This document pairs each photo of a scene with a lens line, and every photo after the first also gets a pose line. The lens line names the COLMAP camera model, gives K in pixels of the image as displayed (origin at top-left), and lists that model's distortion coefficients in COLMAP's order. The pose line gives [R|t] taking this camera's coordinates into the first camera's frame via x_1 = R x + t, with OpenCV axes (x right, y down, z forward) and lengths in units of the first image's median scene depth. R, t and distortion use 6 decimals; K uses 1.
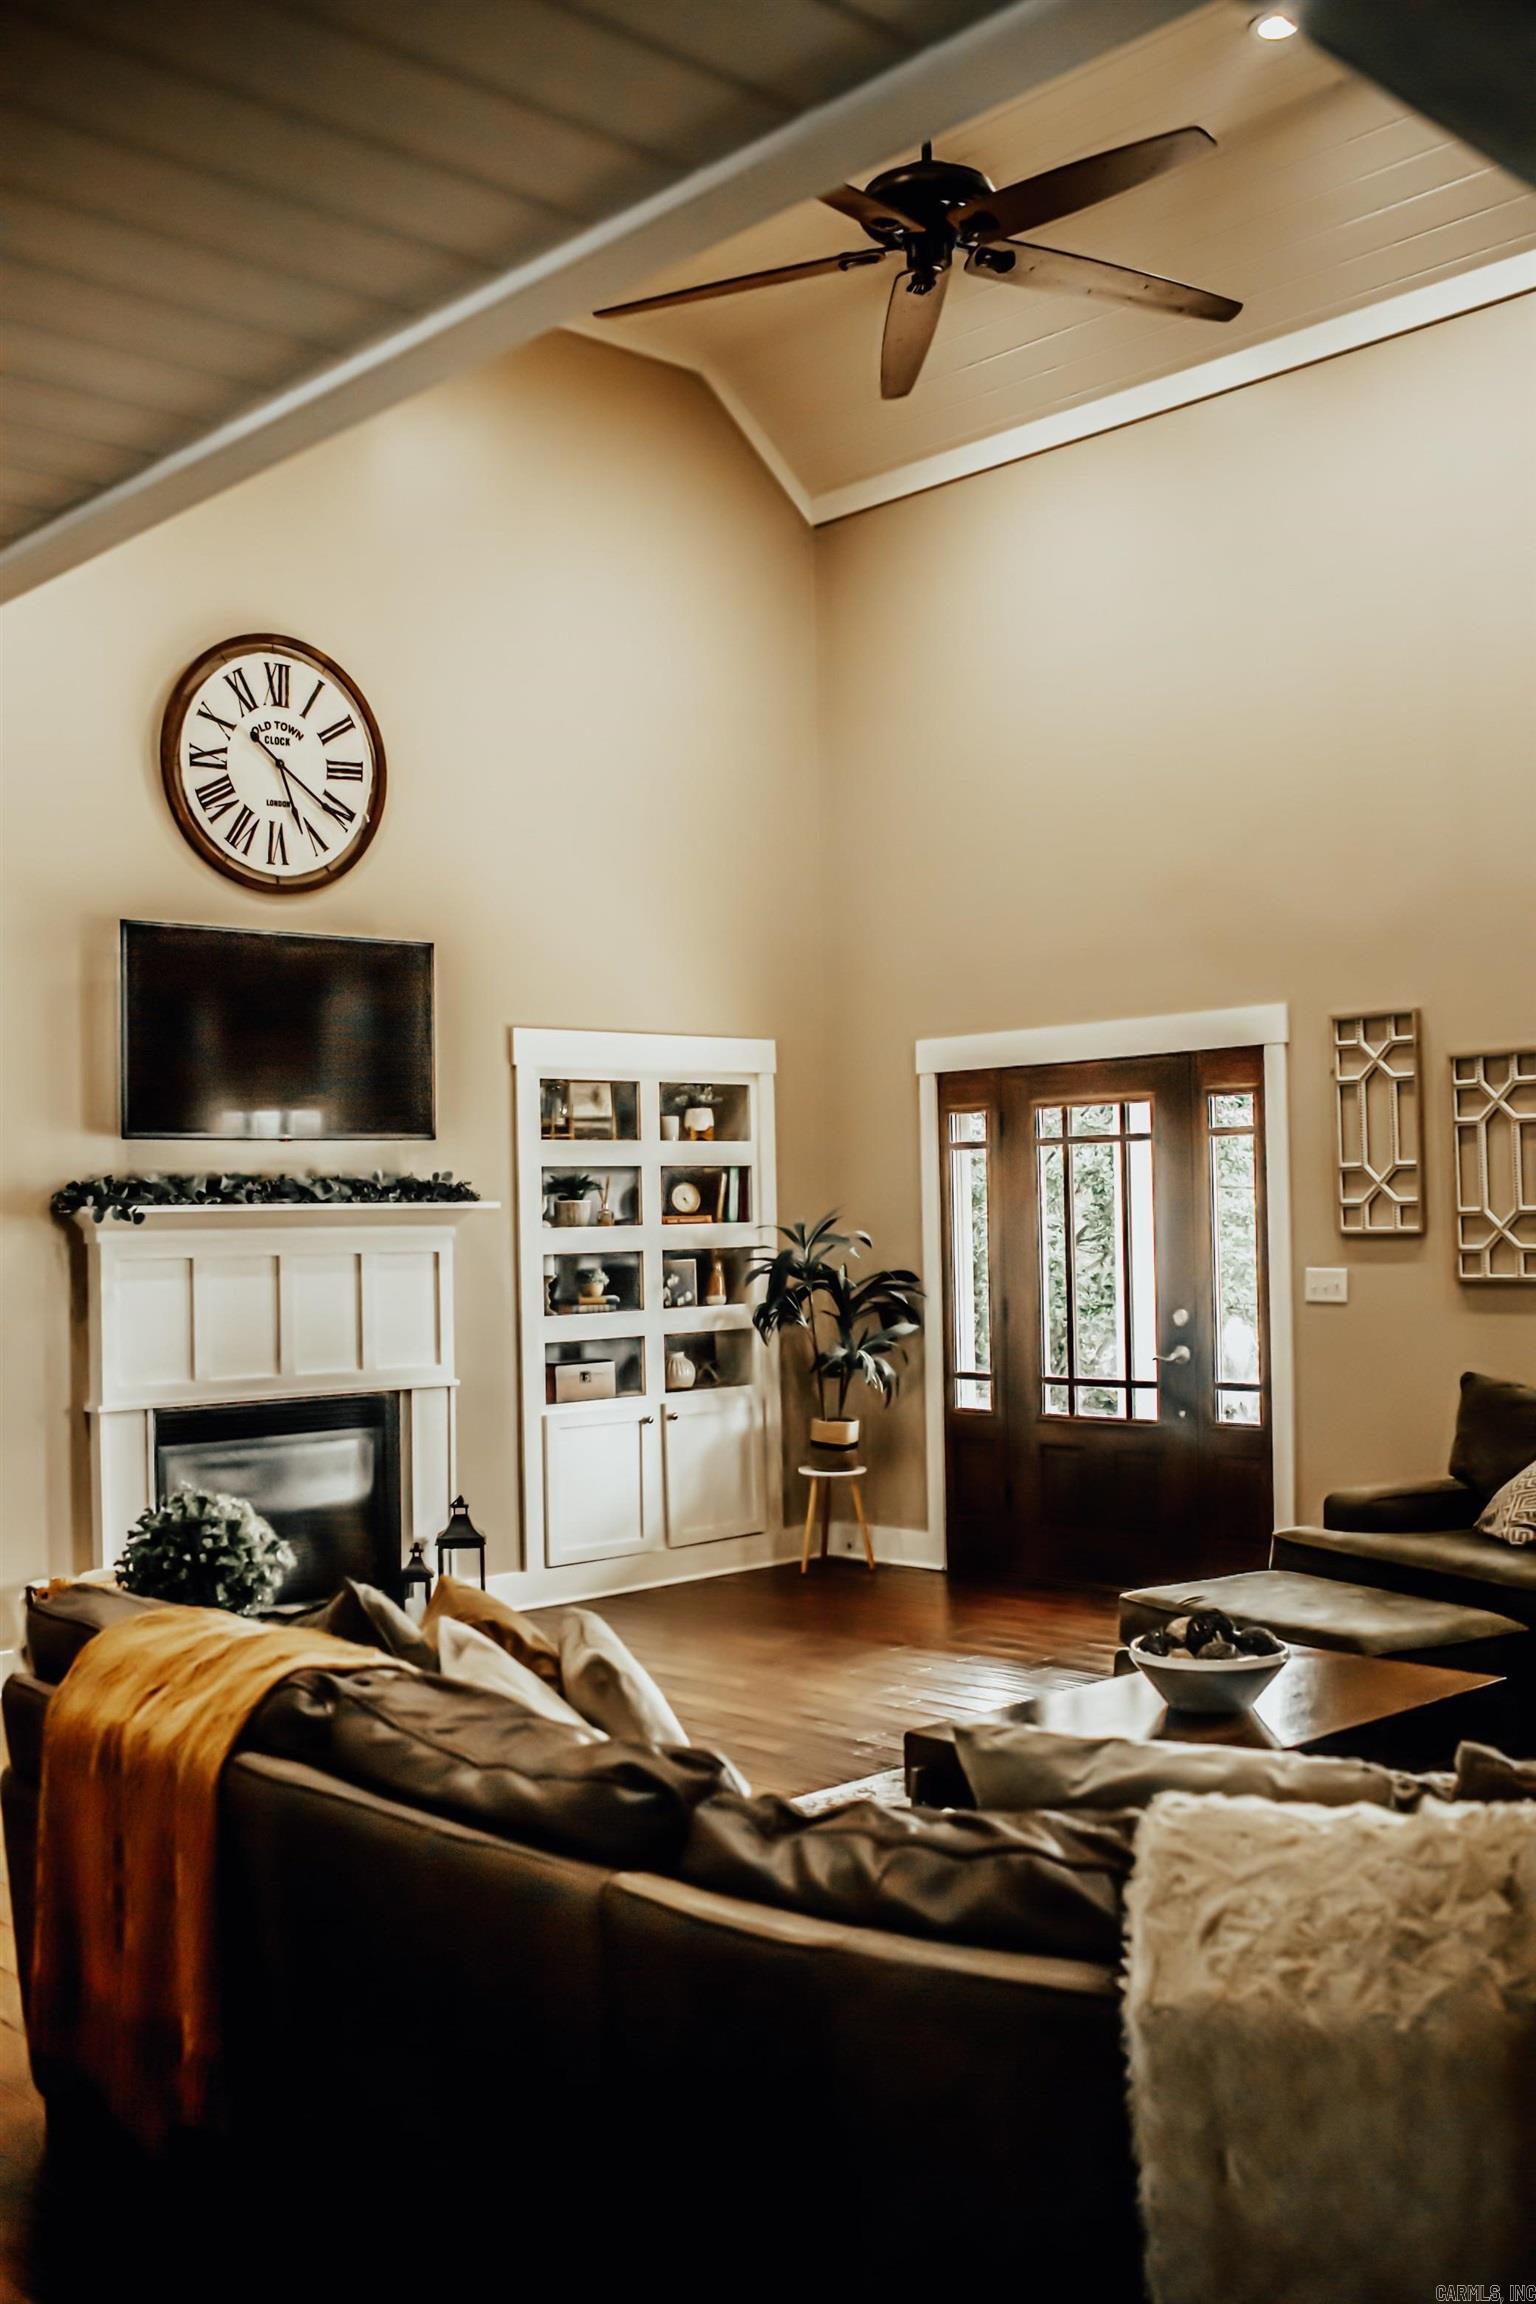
lens RADIAL K [[2217.6, 0, 761.5], [0, 2217.6, 1160.6], [0, 0, 1]] dist [-0.060534, 0.000000]
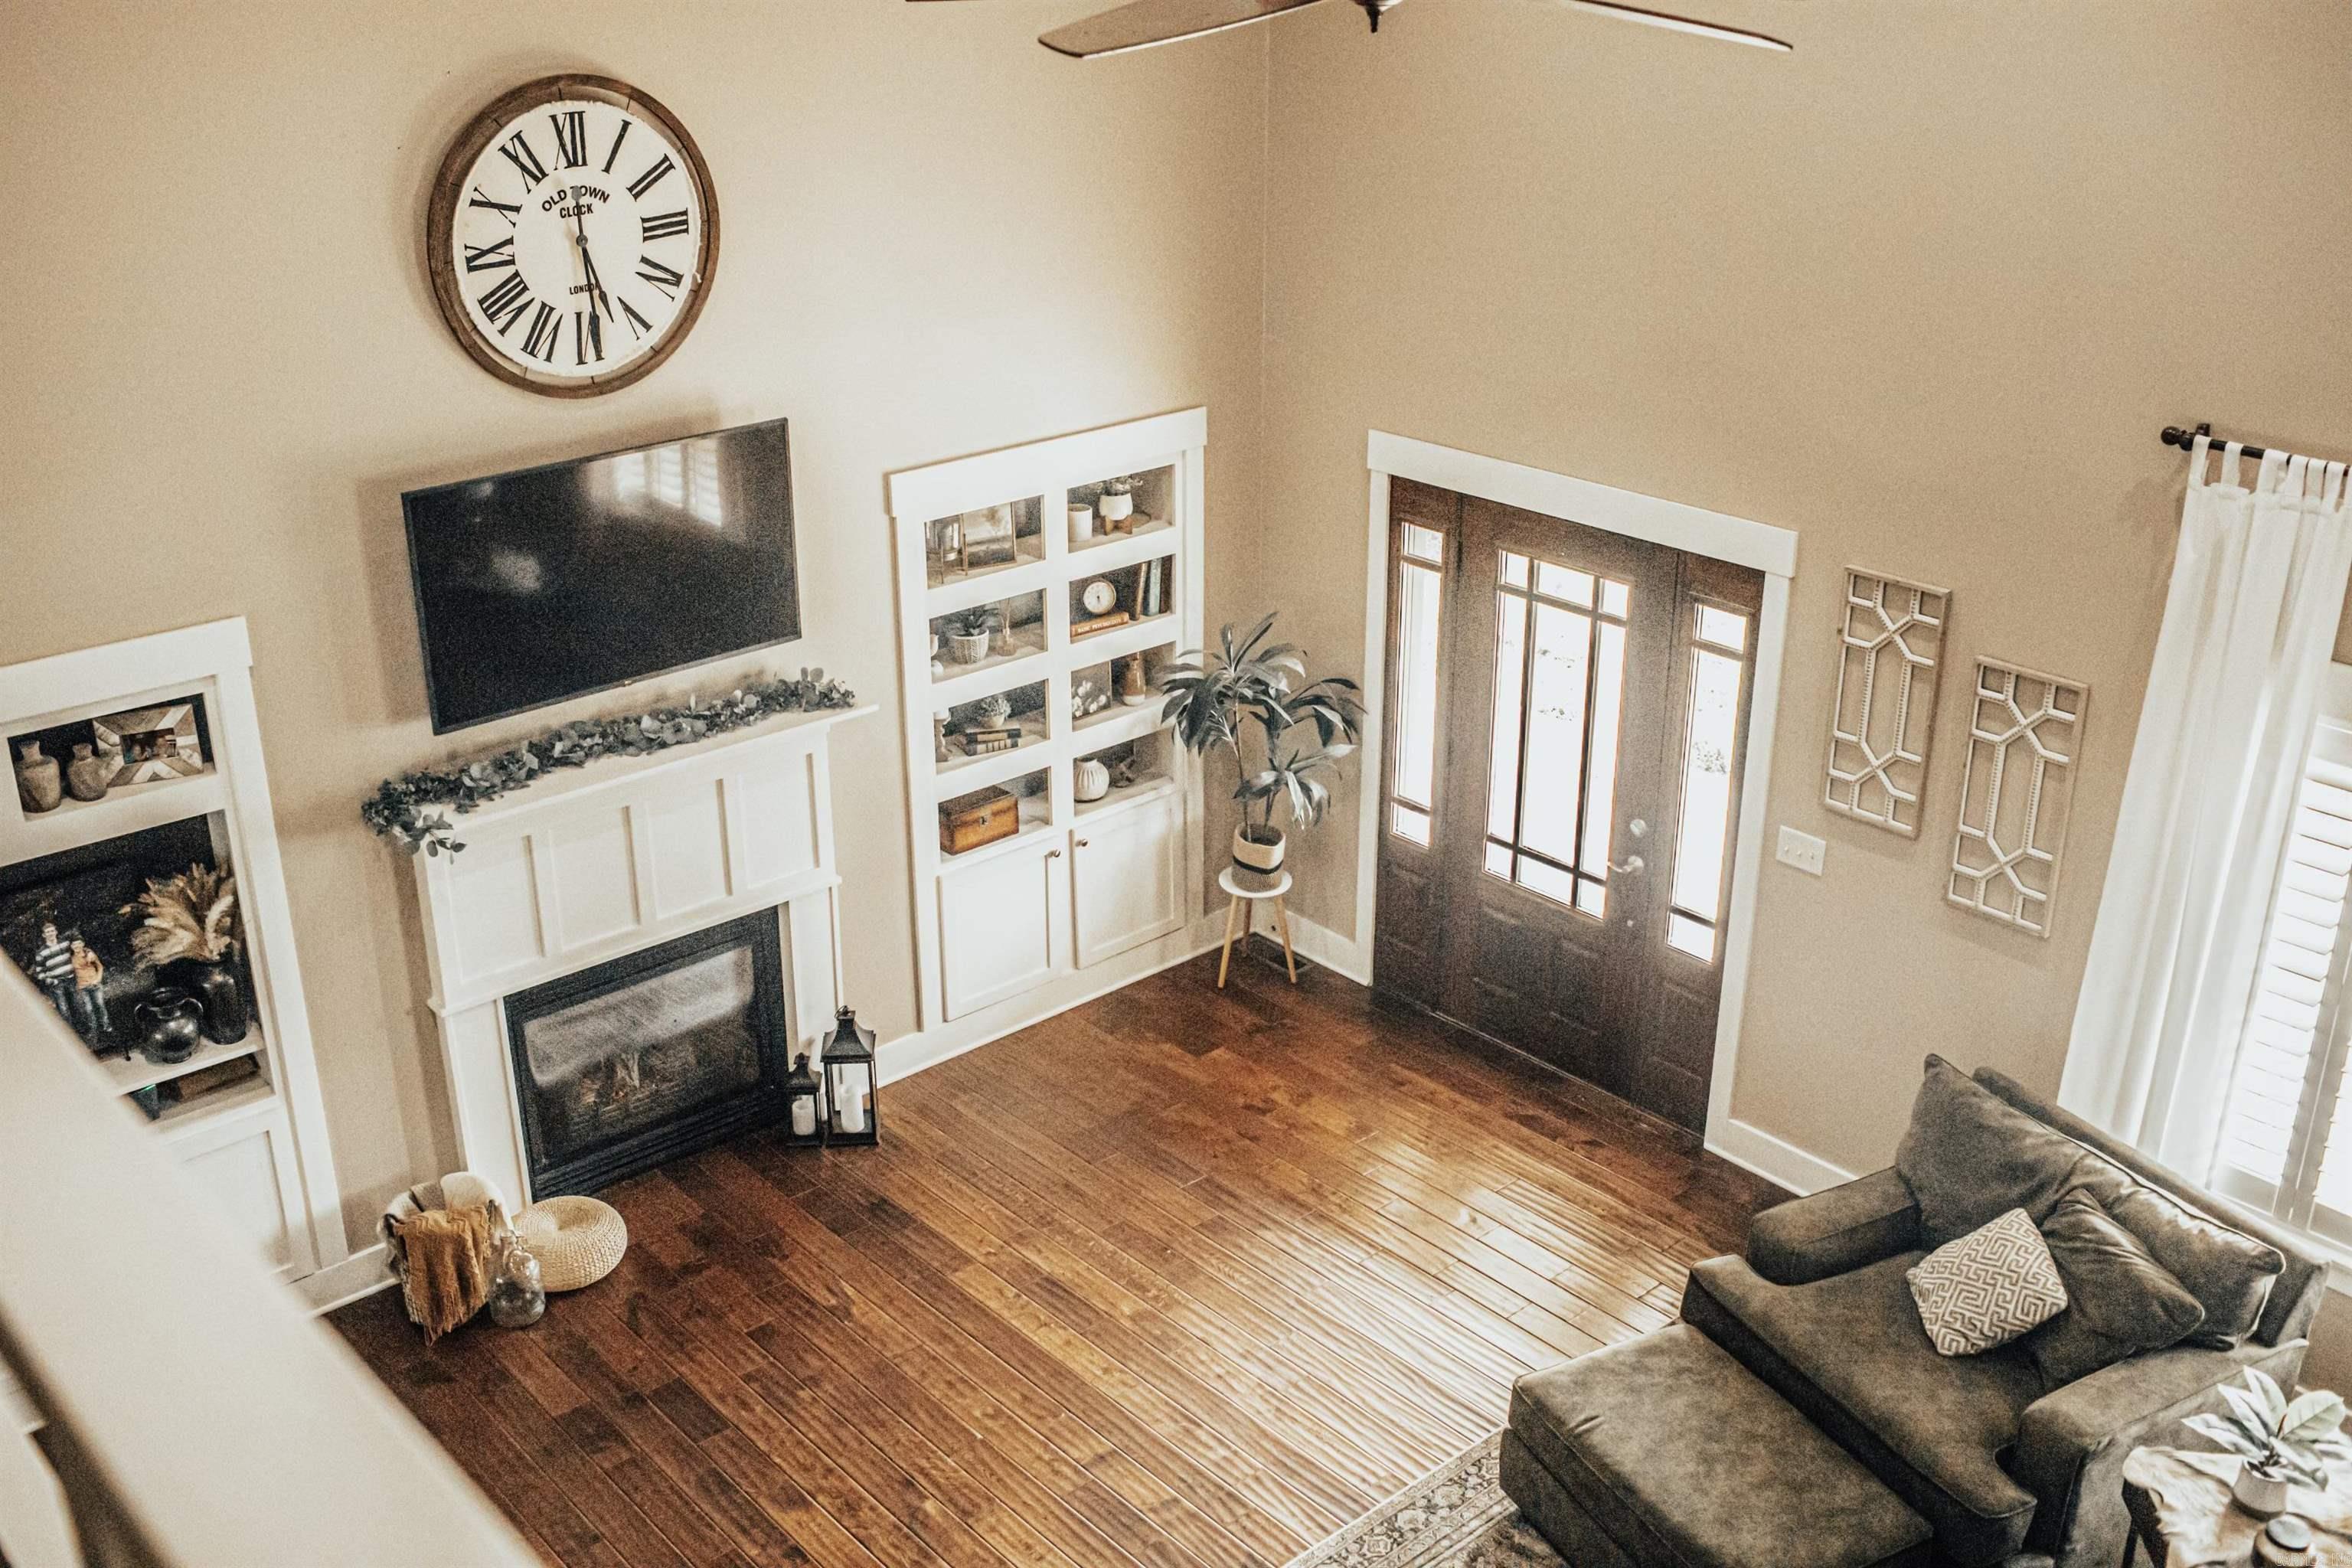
lens RADIAL K [[2263.8, 0, 1183.2], [0, 2263.8, 783.6], [0, 0, 1]] dist [-0.060534, 0.000000]
pose [[0.999136, 0.031271, -0.027389, 0.029846], [-0.017166, 0.910435, 0.413295, -0.328528], [0.037860, -0.412467, 0.910185, 0.168530]]
